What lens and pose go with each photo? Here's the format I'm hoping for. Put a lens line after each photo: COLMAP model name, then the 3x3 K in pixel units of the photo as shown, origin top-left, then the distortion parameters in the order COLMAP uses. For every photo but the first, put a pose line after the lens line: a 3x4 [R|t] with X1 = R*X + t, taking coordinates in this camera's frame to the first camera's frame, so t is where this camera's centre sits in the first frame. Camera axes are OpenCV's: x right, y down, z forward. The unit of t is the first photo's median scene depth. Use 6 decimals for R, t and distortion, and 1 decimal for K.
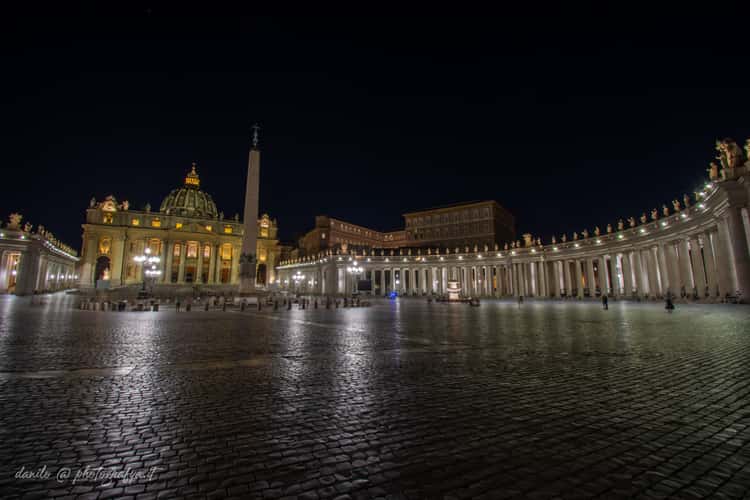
lens RADIAL K [[332.8, 0, 386.6], [0, 332.8, 246.5], [0, 0, 1]] dist [0.000347, -0.021828]
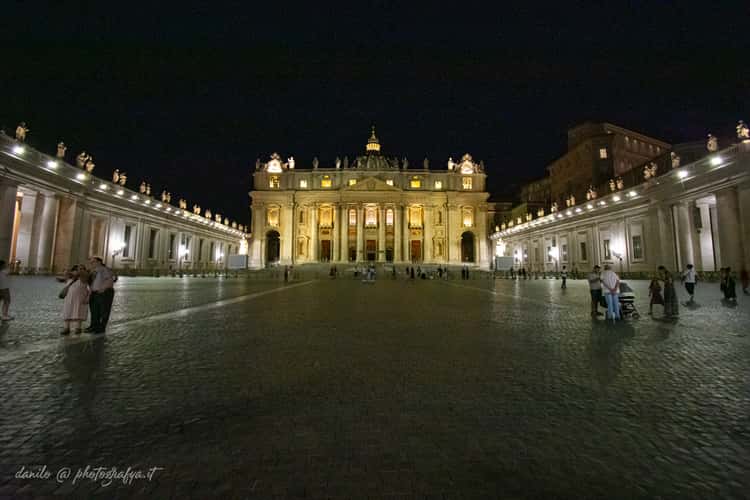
lens RADIAL K [[350.7, 0, 376.2], [0, 350.7, 241.4], [0, 0, 1]] dist [0.000748, 0.000016]
pose [[0.846392, -0.052189, -0.529997, -0.184380], [0.069851, 0.997468, 0.013329, 0.055558], [0.527960, -0.048302, 0.847895, 0.371732]]
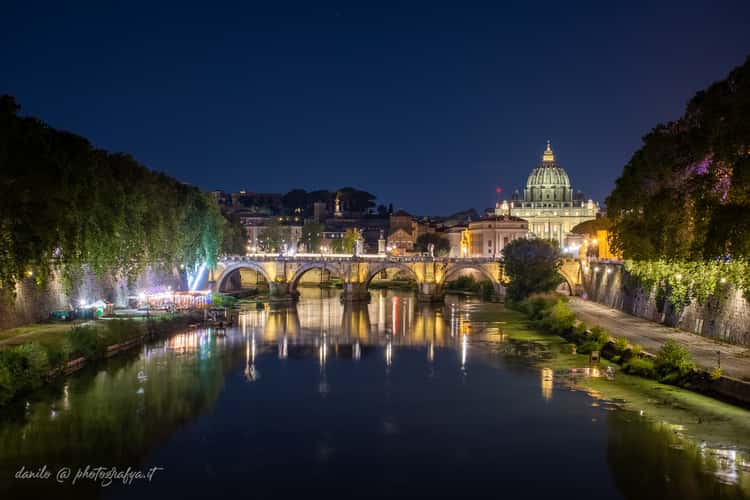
lens RADIAL K [[924.0, 0, 375.0], [0, 924.0, 250.0], [0, 0, 1]] dist [0.004783, 0.001552]
pose [[0.726548, -0.000580, -0.687116, 1.943075], [0.090270, 0.991413, 0.094614, -0.389817], [0.681161, -0.130768, 0.720361, -2.897257]]
